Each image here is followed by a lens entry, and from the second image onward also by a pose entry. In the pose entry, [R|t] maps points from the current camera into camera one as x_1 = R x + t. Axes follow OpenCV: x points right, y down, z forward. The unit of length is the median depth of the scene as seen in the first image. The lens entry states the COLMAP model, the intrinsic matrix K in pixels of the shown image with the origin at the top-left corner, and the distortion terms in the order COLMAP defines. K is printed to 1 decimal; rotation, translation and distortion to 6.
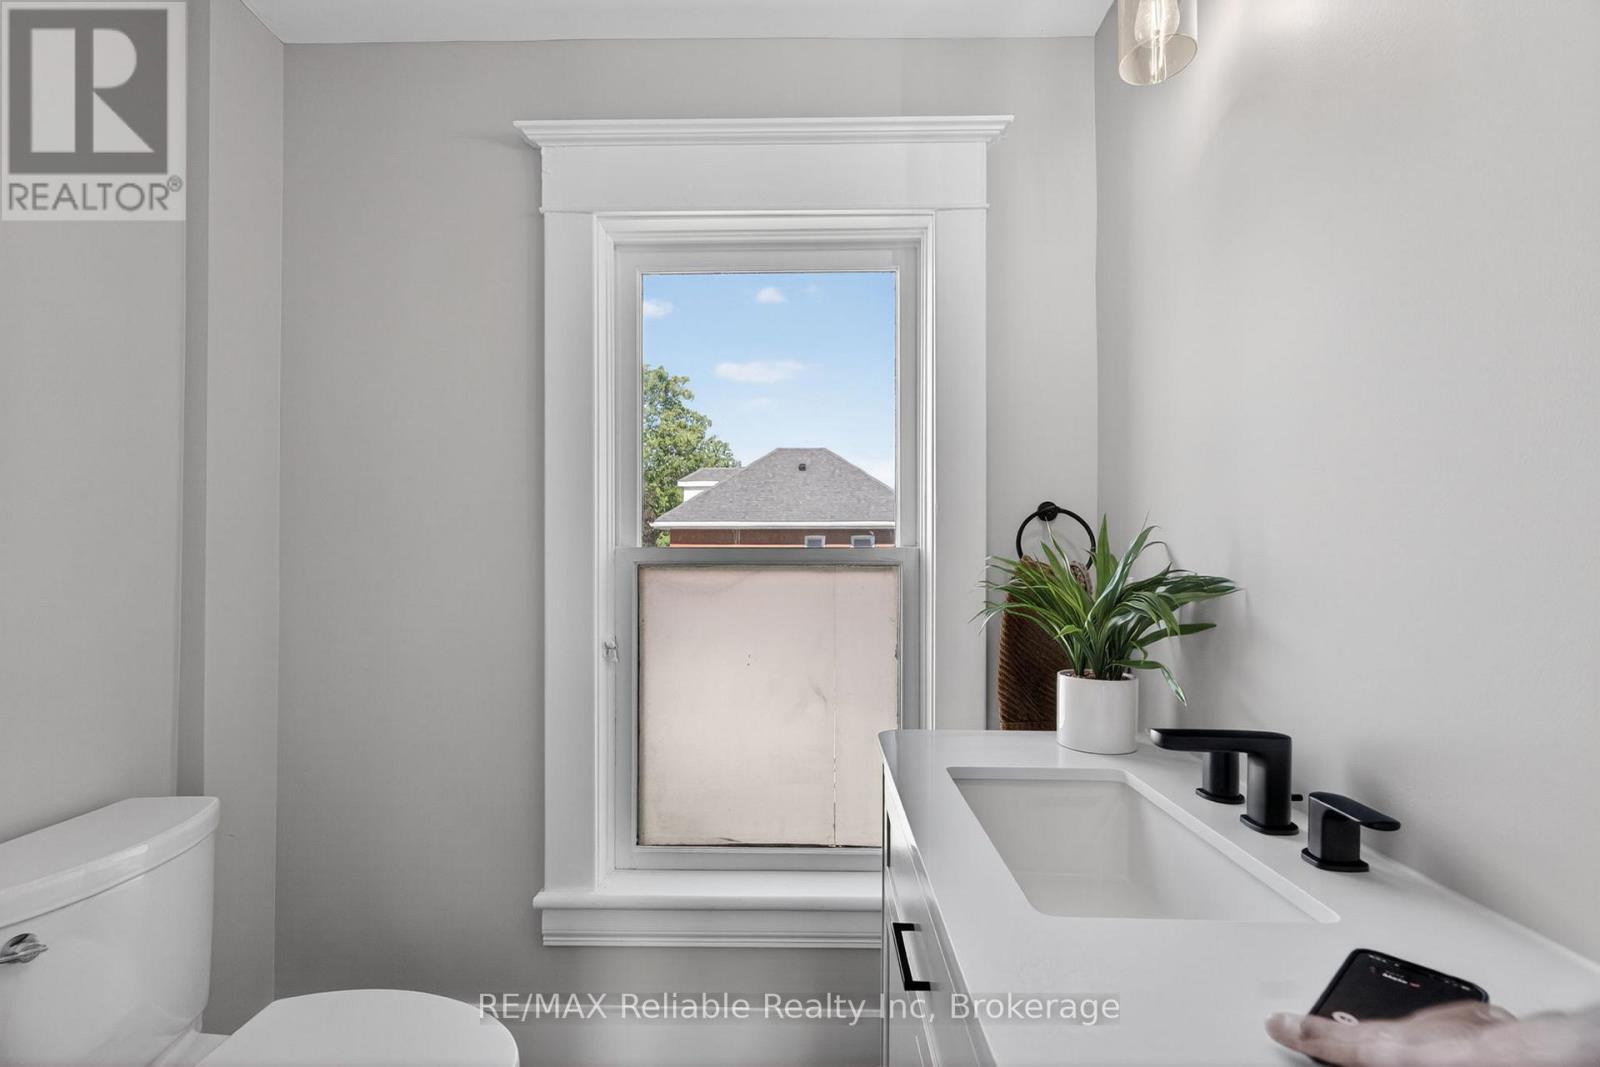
lens RADIAL K [[709.0, 0, 792.1], [0, 709.0, 565.1], [0, 0, 1]] dist [-0.001477, 0.001437]
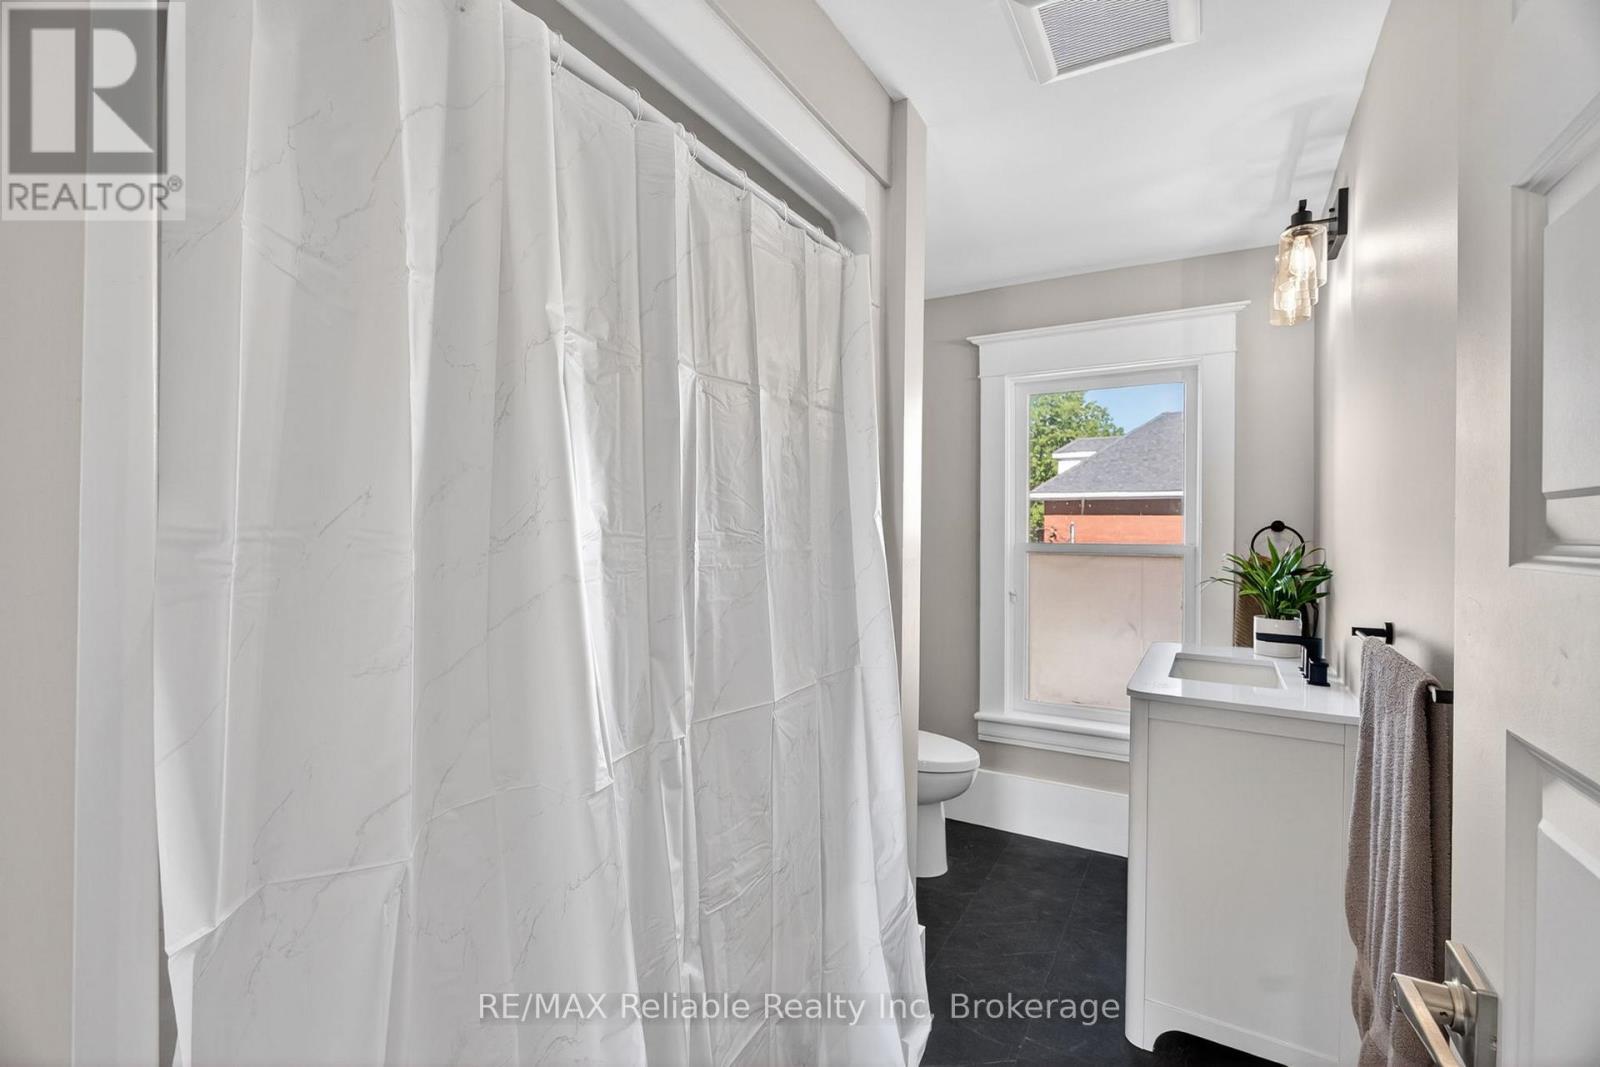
lens RADIAL K [[709.0, 0, 804.2], [0, 709.0, 537.2], [0, 0, 1]] dist [-0.001477, 0.001437]
pose [[0.878508, 0.005980, -0.477690, 0.188347], [-0.003026, 0.999971, 0.006953, -0.058207], [0.477718, -0.004663, 0.878501, -1.081756]]
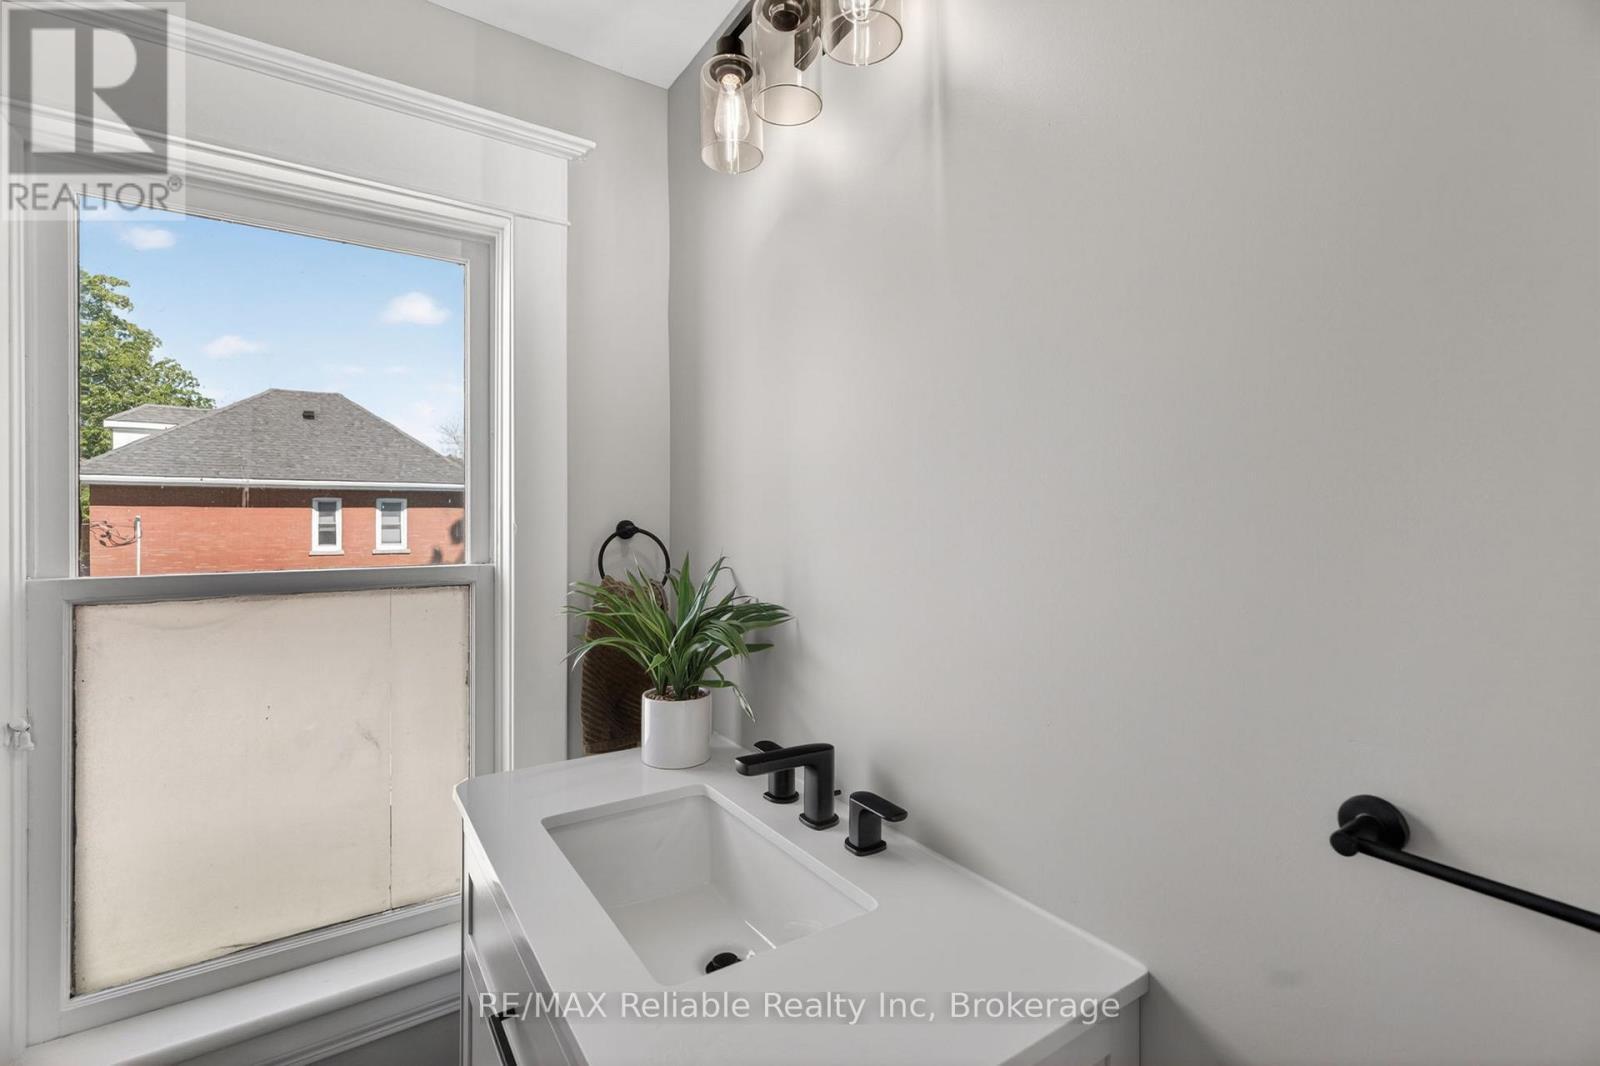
lens RADIAL K [[709.0, 0, 784.1], [0, 709.0, 528.1], [0, 0, 1]] dist [-0.001477, 0.001437]
pose [[0.820869, -0.004436, 0.571100, -0.043314], [0.003871, 0.999990, 0.002204, -0.082605], [-0.571104, 0.000402, 0.820878, 0.018023]]
